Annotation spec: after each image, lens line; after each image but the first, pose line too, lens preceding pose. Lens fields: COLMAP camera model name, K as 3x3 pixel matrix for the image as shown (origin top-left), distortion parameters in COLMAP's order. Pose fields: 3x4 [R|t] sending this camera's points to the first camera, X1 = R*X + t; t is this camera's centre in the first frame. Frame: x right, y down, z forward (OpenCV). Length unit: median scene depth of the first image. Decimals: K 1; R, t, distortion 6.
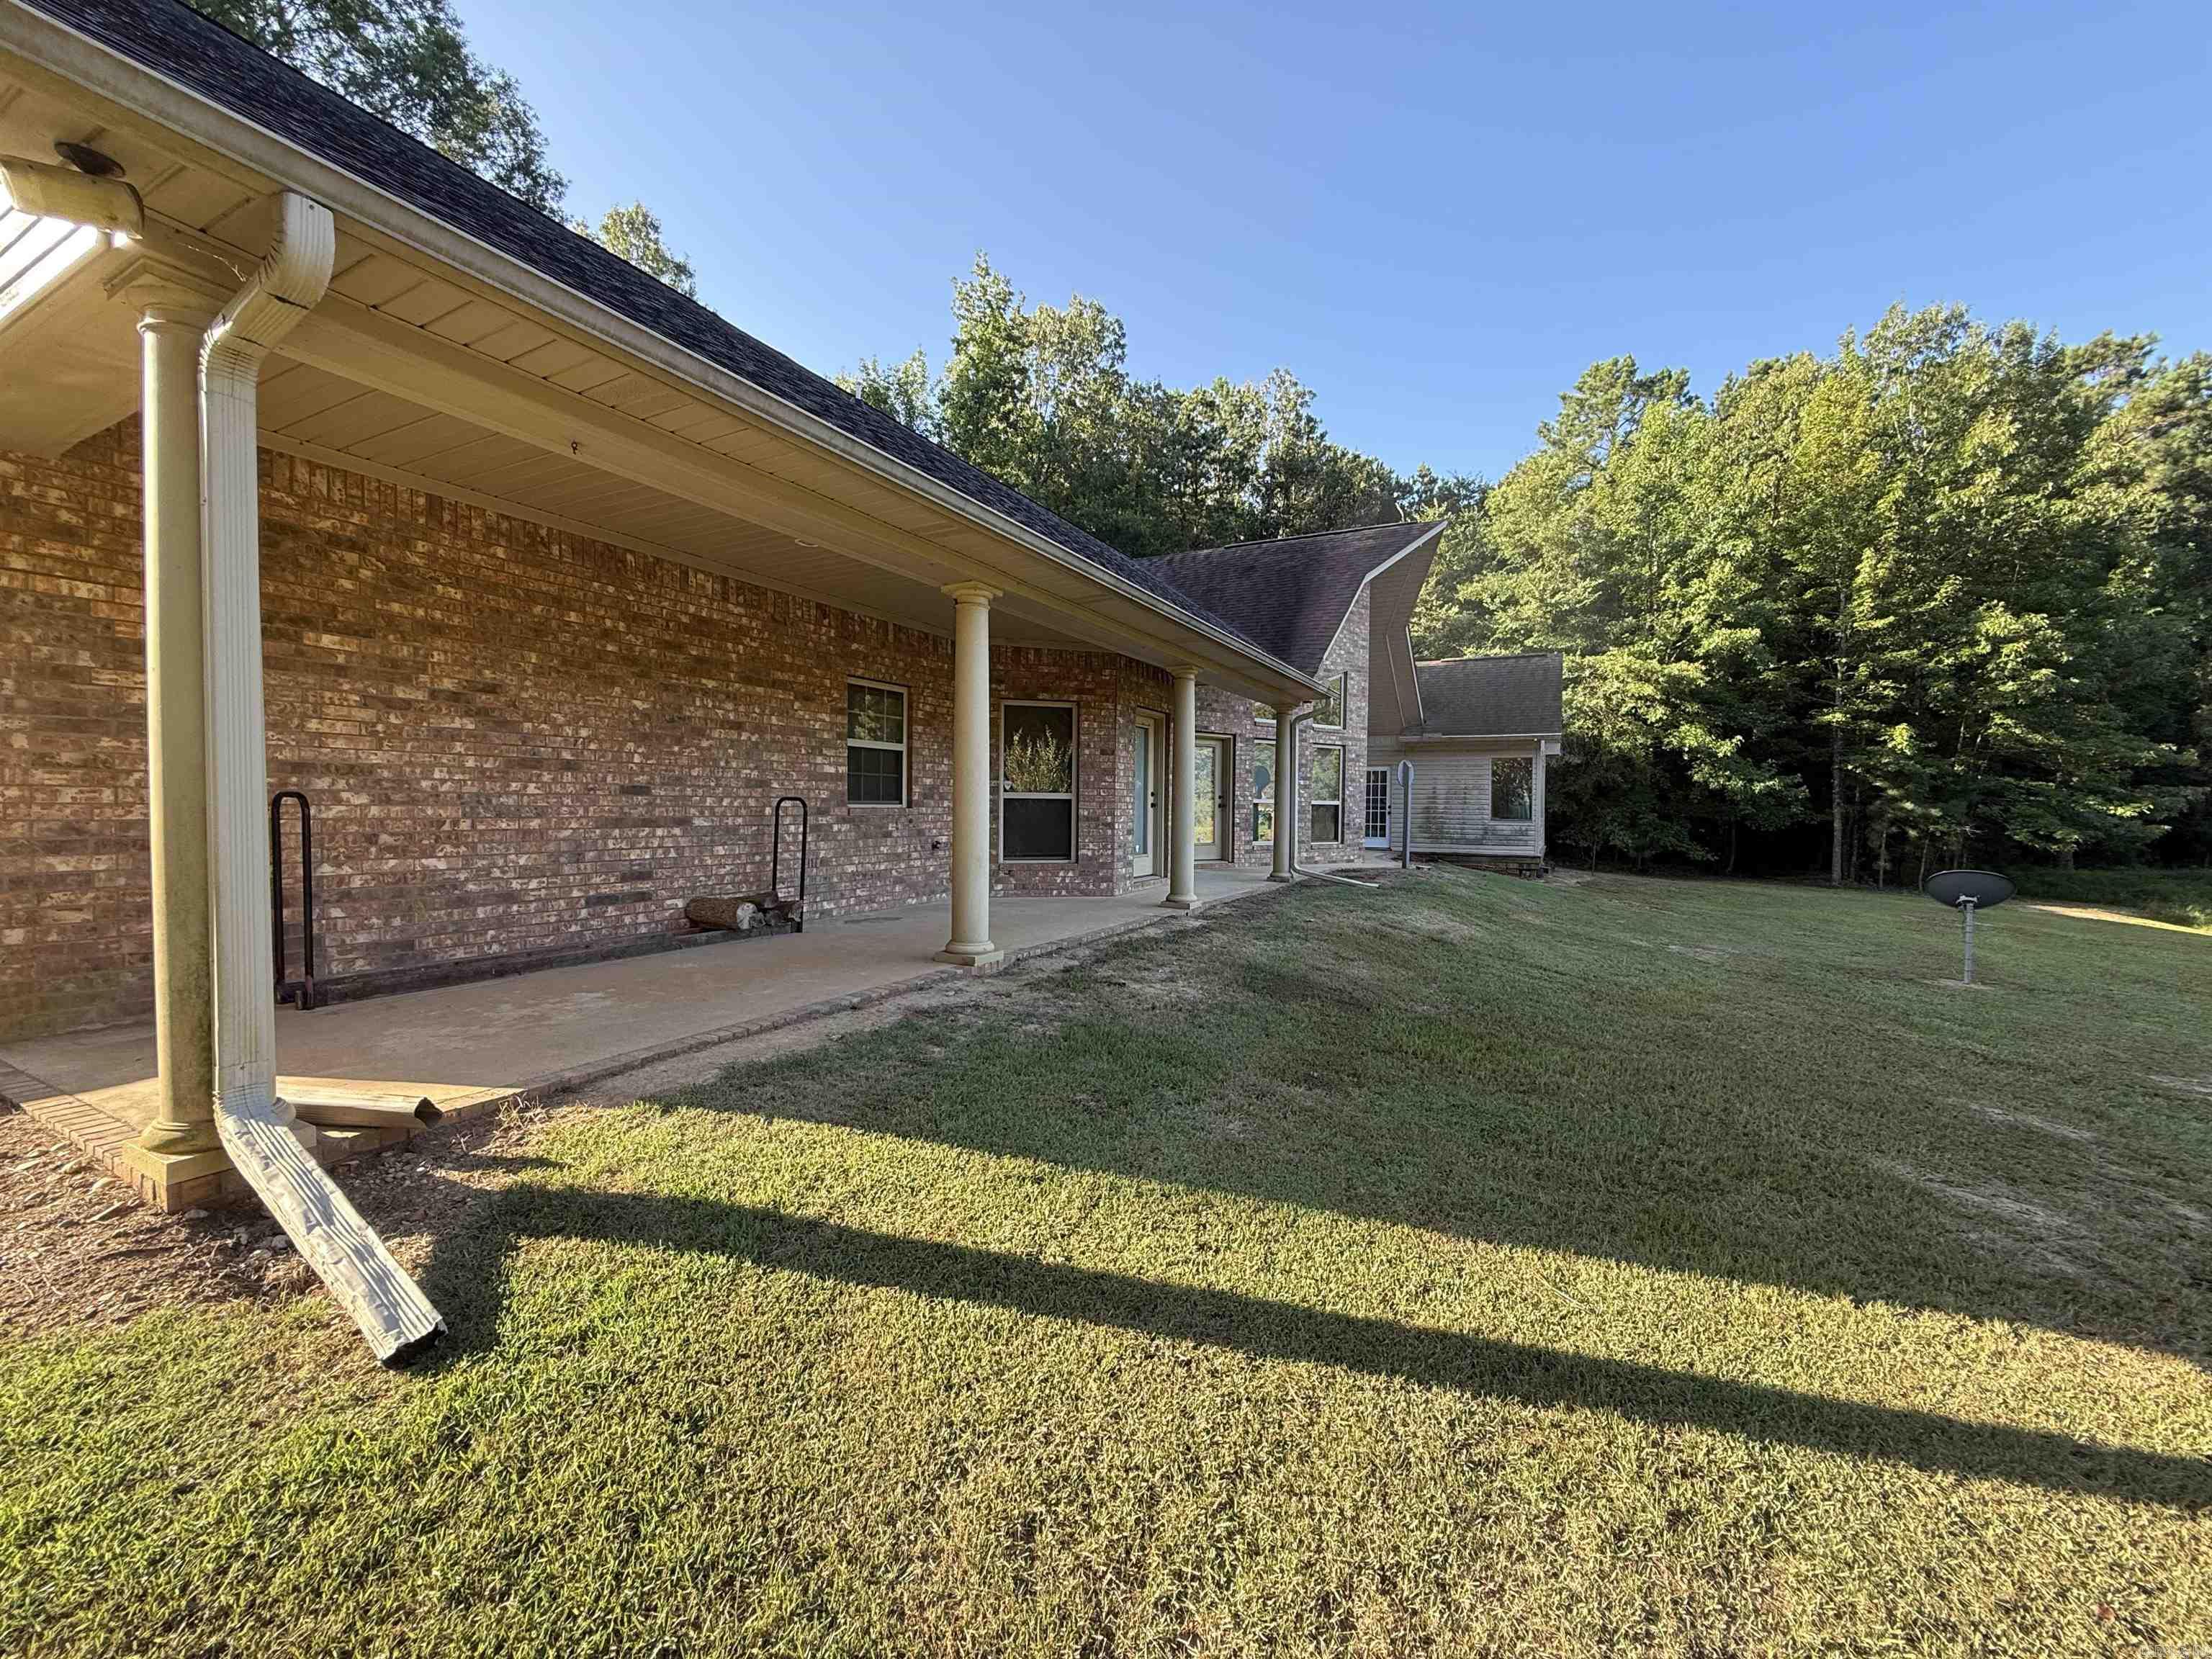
lens RADIAL K [[880.0, 0, 1104.4], [0, 880.0, 826.1], [0, 0, 1]] dist [0.000953, 0.000013]
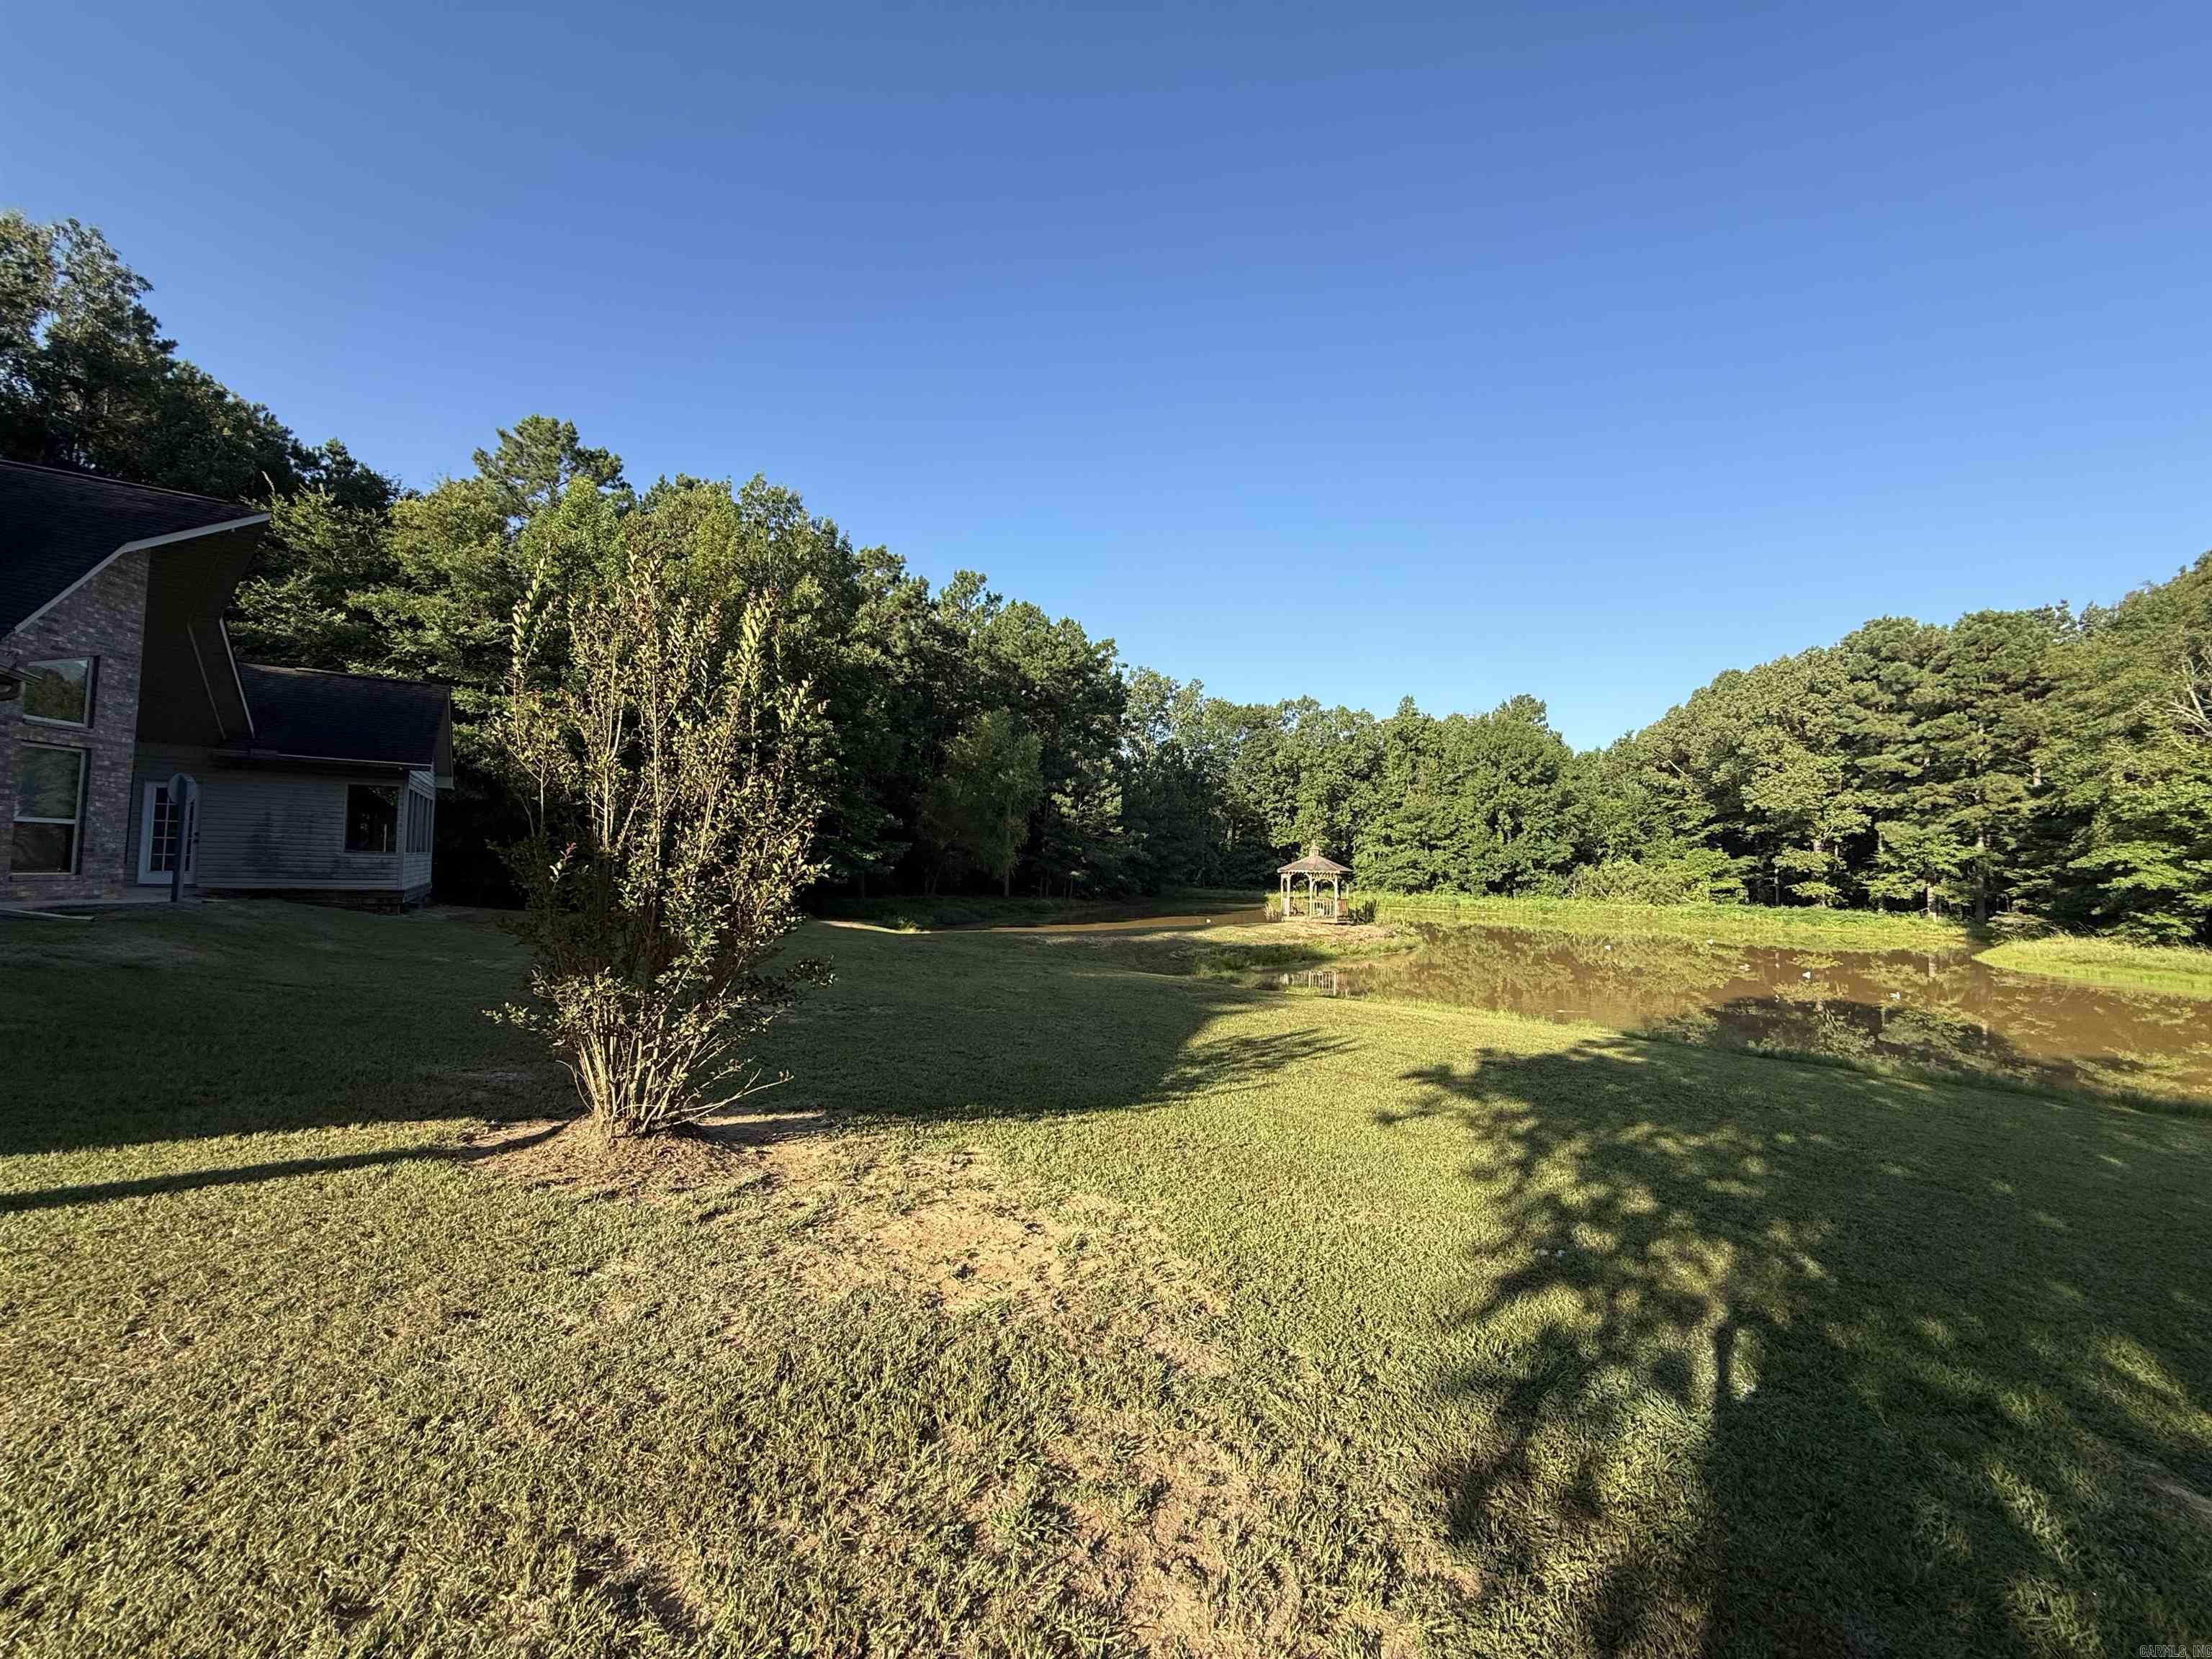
lens RADIAL K [[880.0, 0, 1107.2], [0, 880.0, 833.1], [0, 0, 1]] dist [0.000953, 0.000013]
pose [[0.502247, 0.041228, 0.863741, 0.037293], [-0.000612, 0.998879, -0.047323, 0.013235], [-0.864724, 0.023239, 0.501710, -0.114626]]
